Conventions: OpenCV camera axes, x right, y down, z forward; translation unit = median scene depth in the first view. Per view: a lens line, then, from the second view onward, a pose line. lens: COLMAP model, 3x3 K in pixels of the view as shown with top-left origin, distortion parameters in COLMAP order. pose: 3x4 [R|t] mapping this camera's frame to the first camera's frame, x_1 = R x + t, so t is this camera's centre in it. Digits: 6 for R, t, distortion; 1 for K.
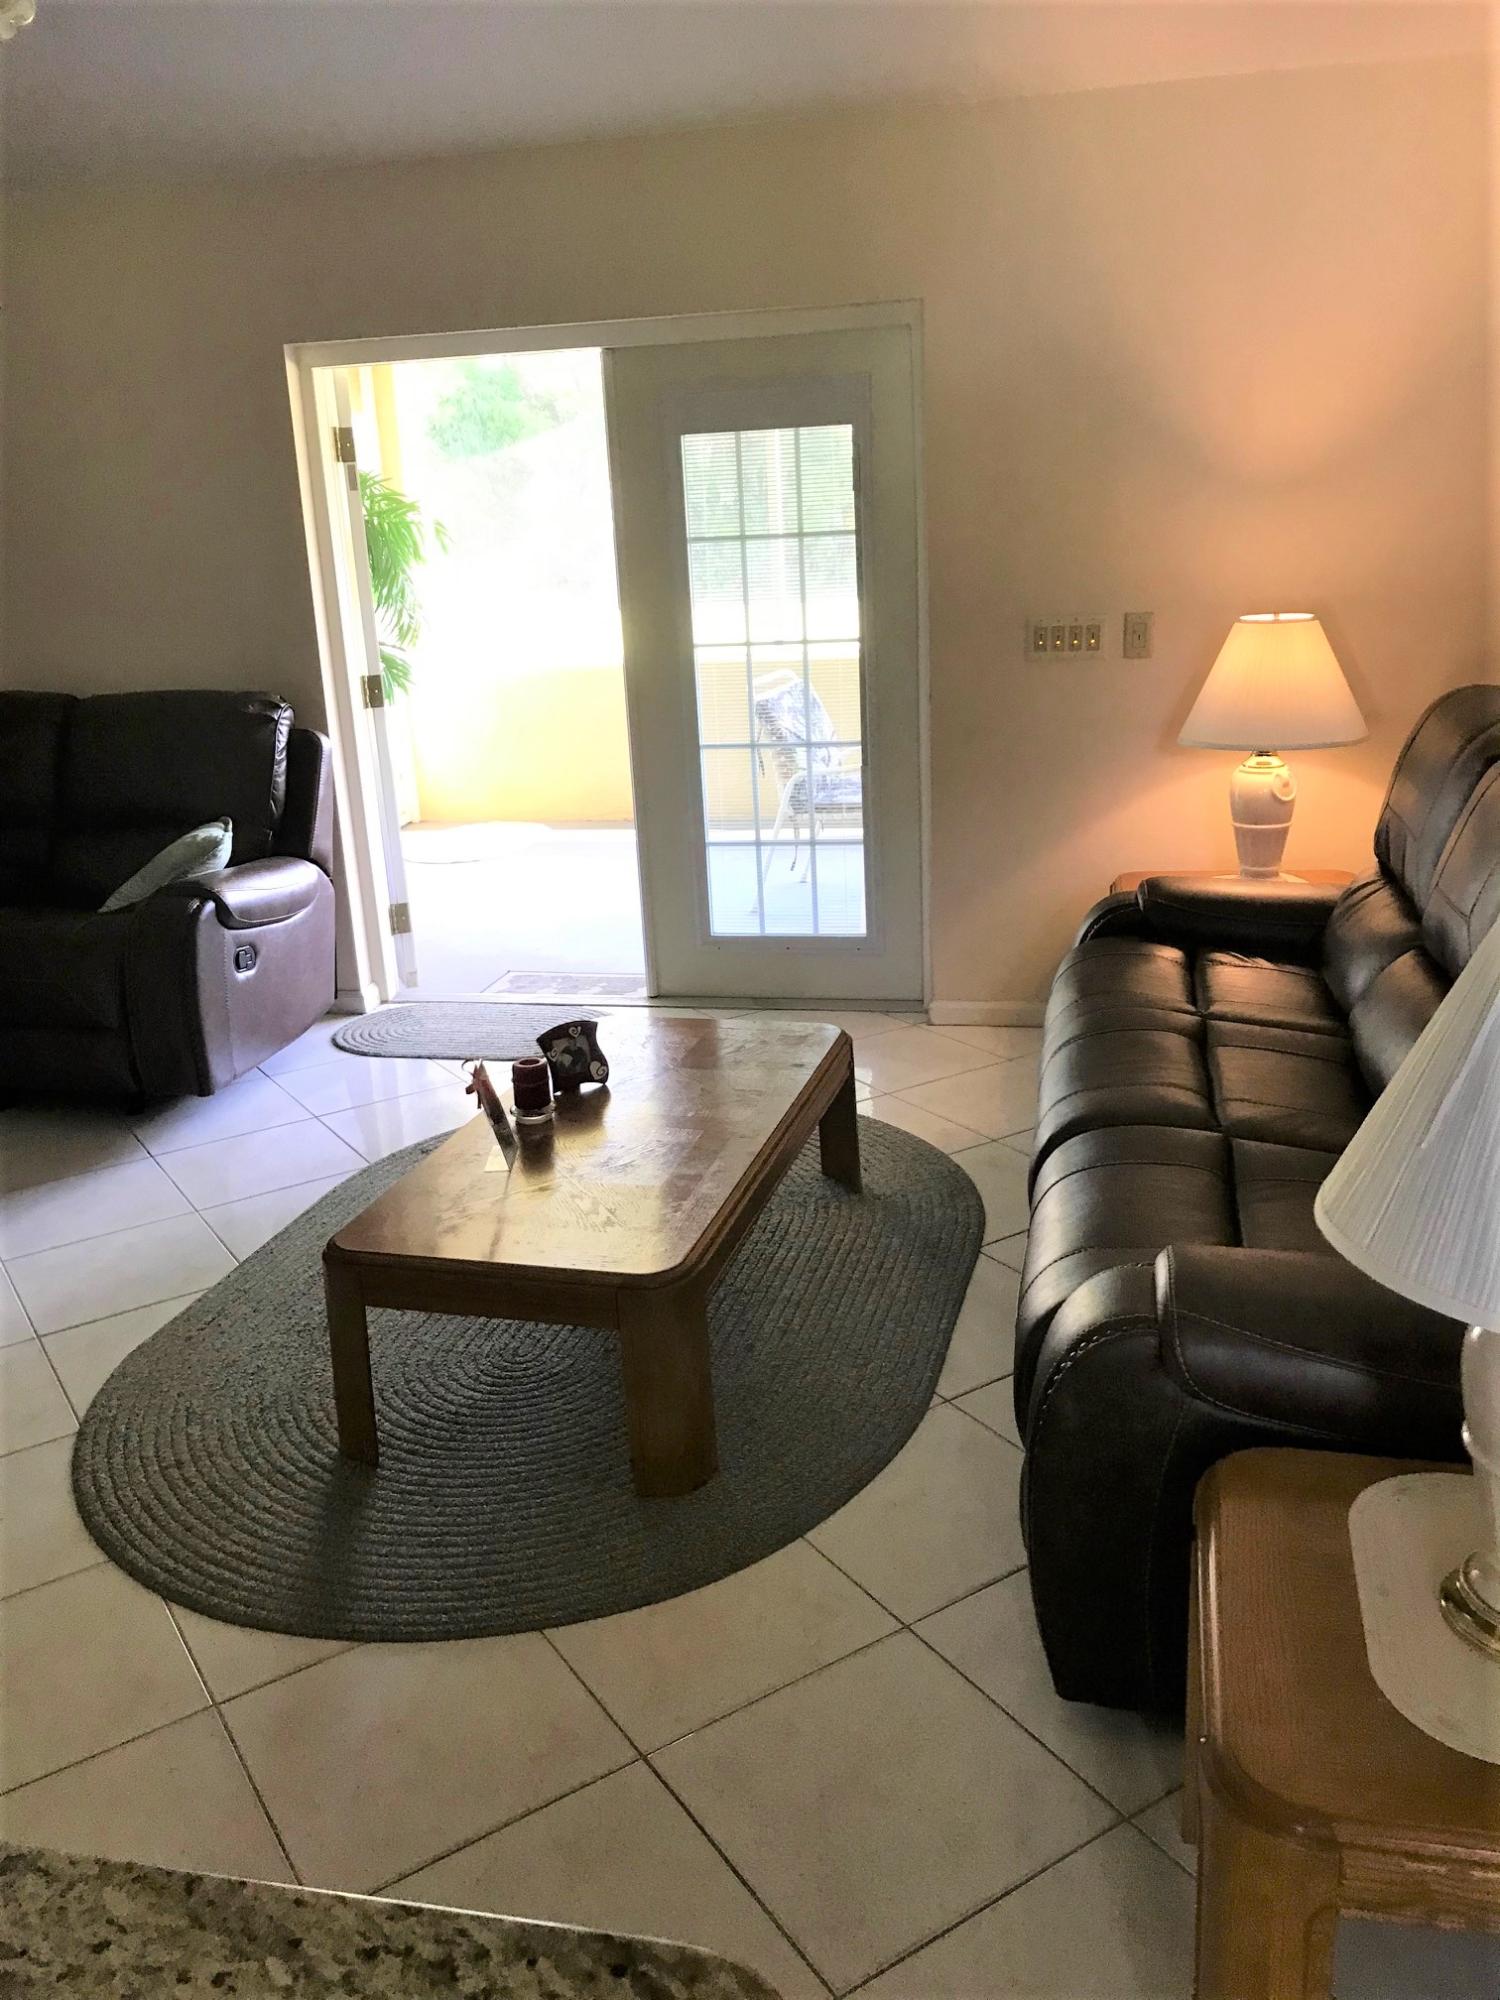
lens RADIAL K [[1638.9, 0, 760.0], [0, 1638.9, 990.9], [0, 0, 1]] dist [0.028812, -0.032075]
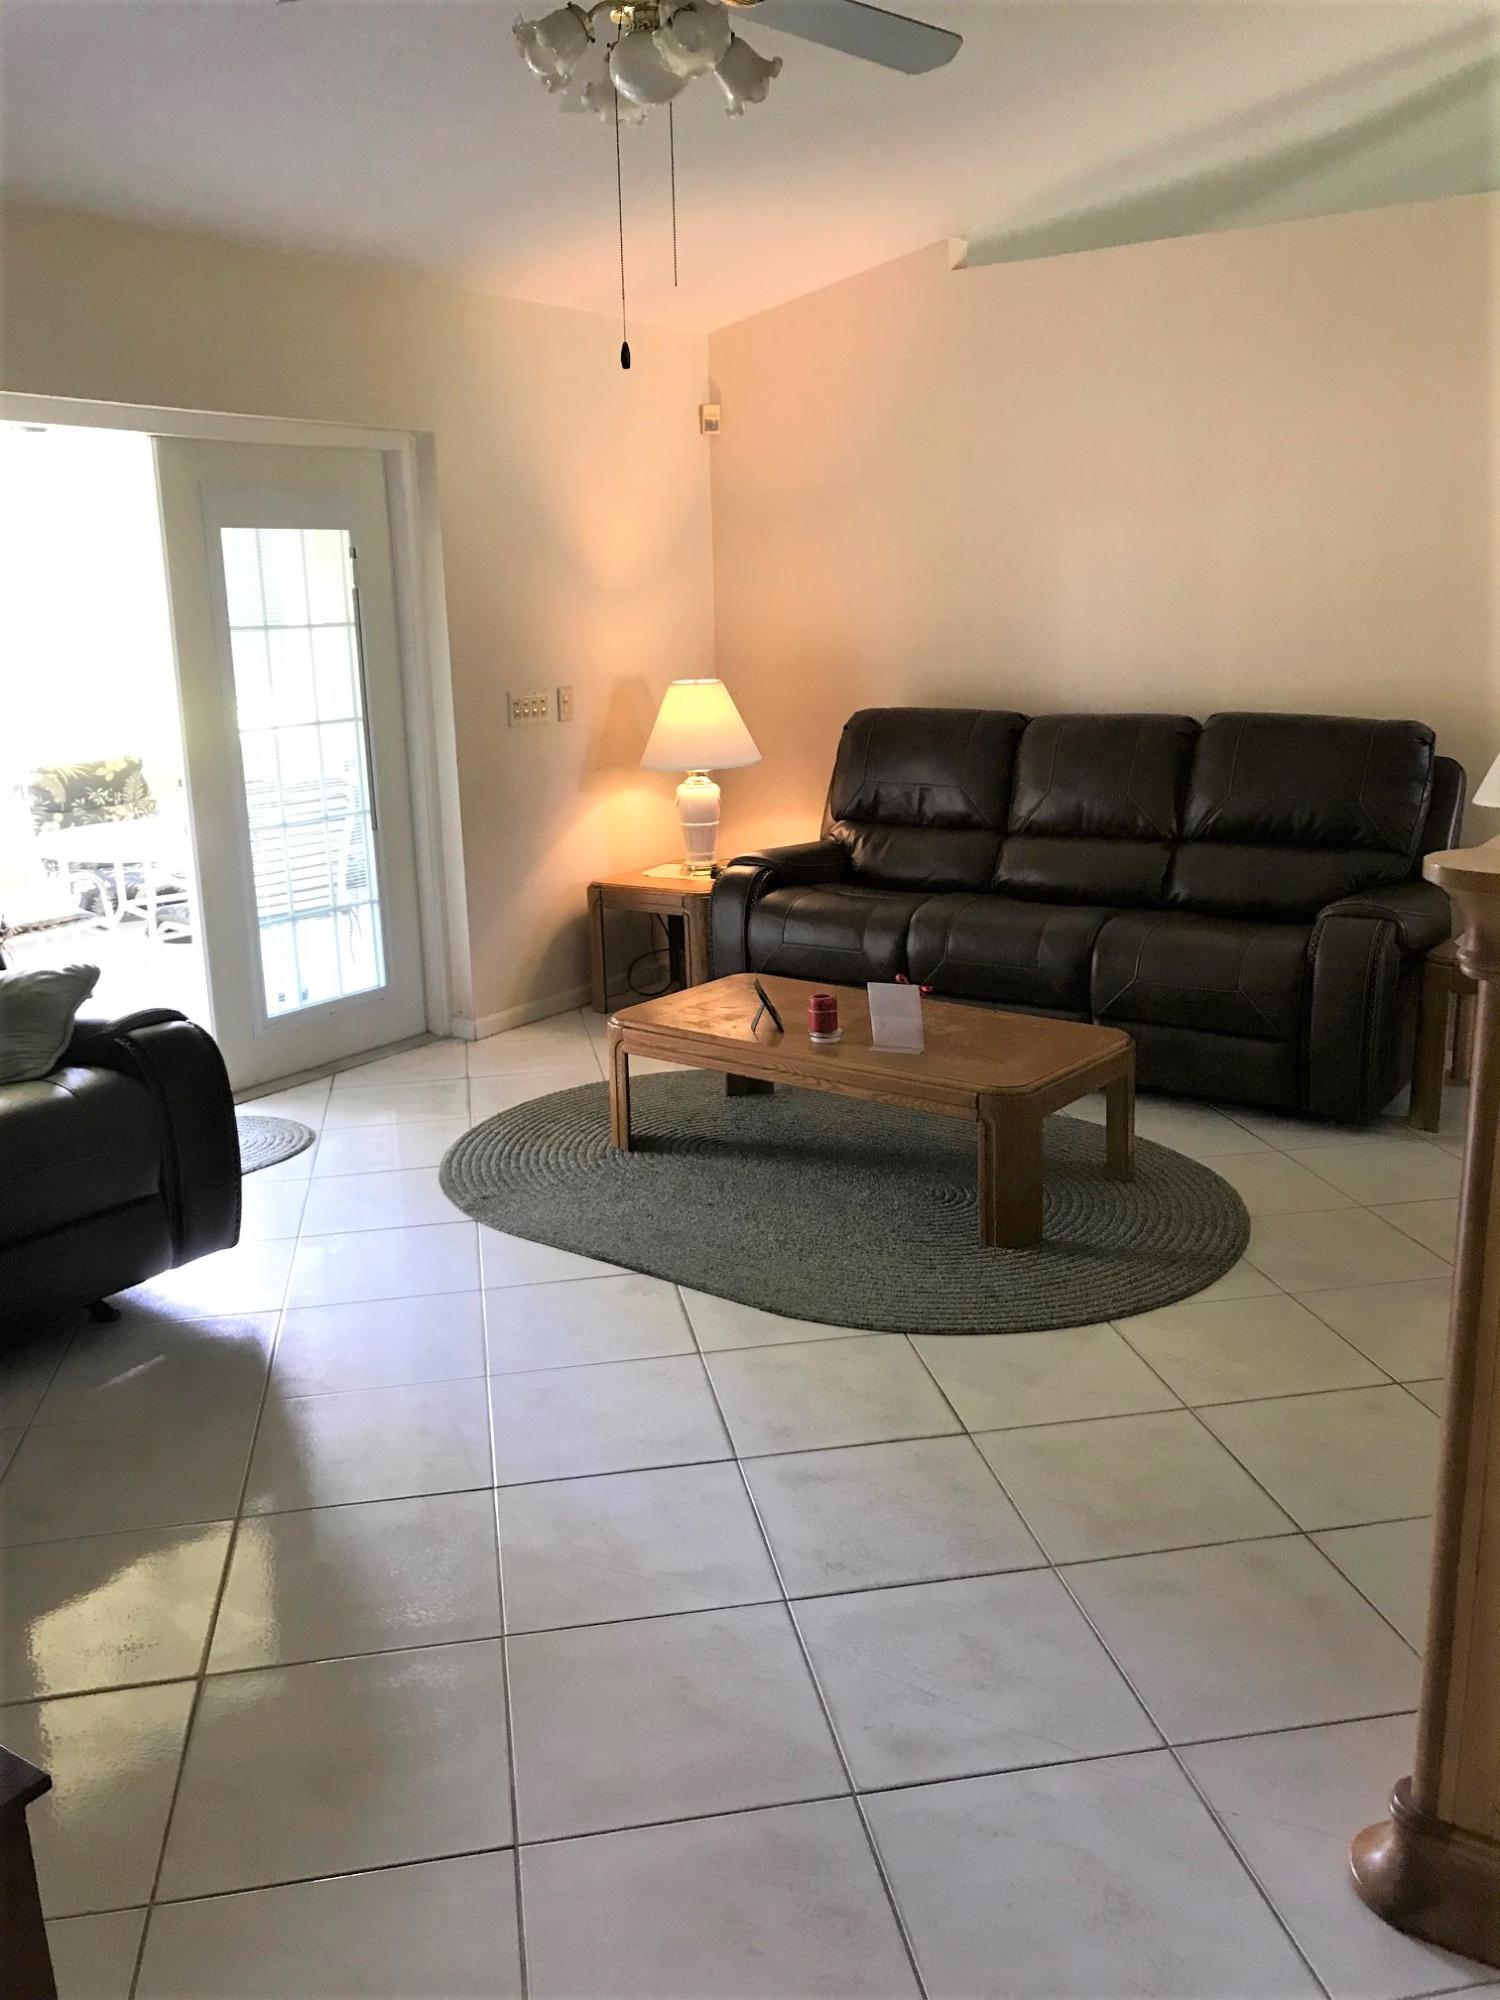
lens RADIAL K [[1638.9, 0, 733.4], [0, 1638.9, 996.8], [0, 0, 1]] dist [0.028812, -0.032075]
pose [[0.378687, -0.179658, 0.907920, -0.908904], [0.274743, 0.958581, 0.075090, -0.048014], [-0.883806, 0.221009, 0.412362, 0.362787]]
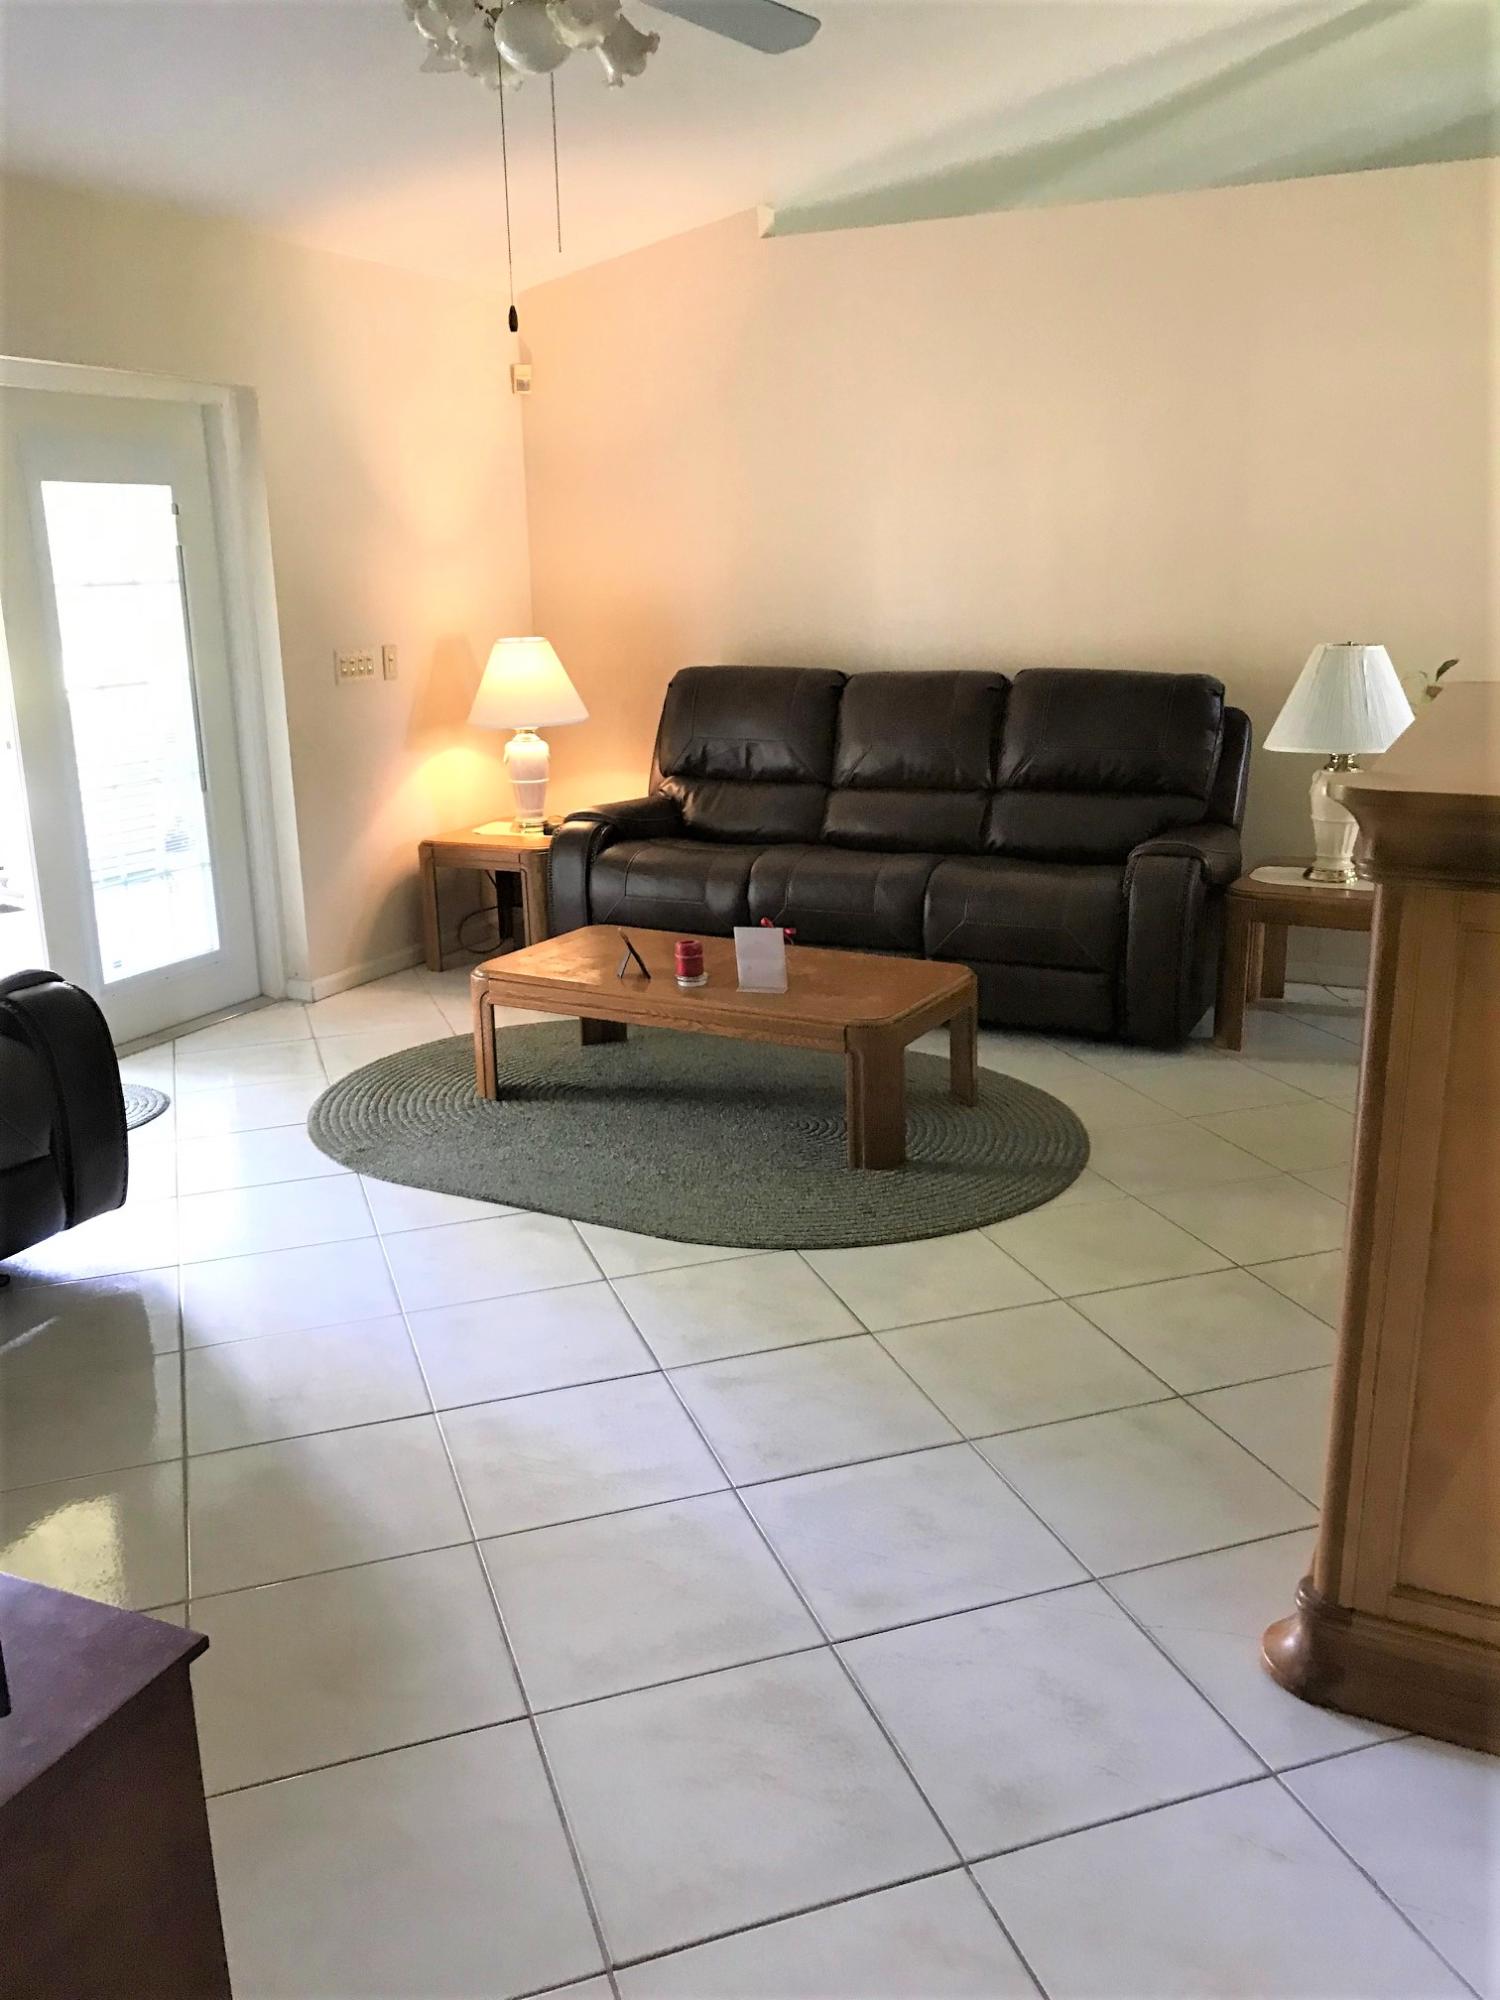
lens RADIAL K [[1638.9, 0, 739.3], [0, 1638.9, 1006.6], [0, 0, 1]] dist [0.028812, -0.032075]
pose [[0.232210, -0.214628, 0.948690, -0.963718], [0.290114, 0.946238, 0.143062, -0.057494], [-0.928392, 0.242008, 0.281992, 0.405437]]
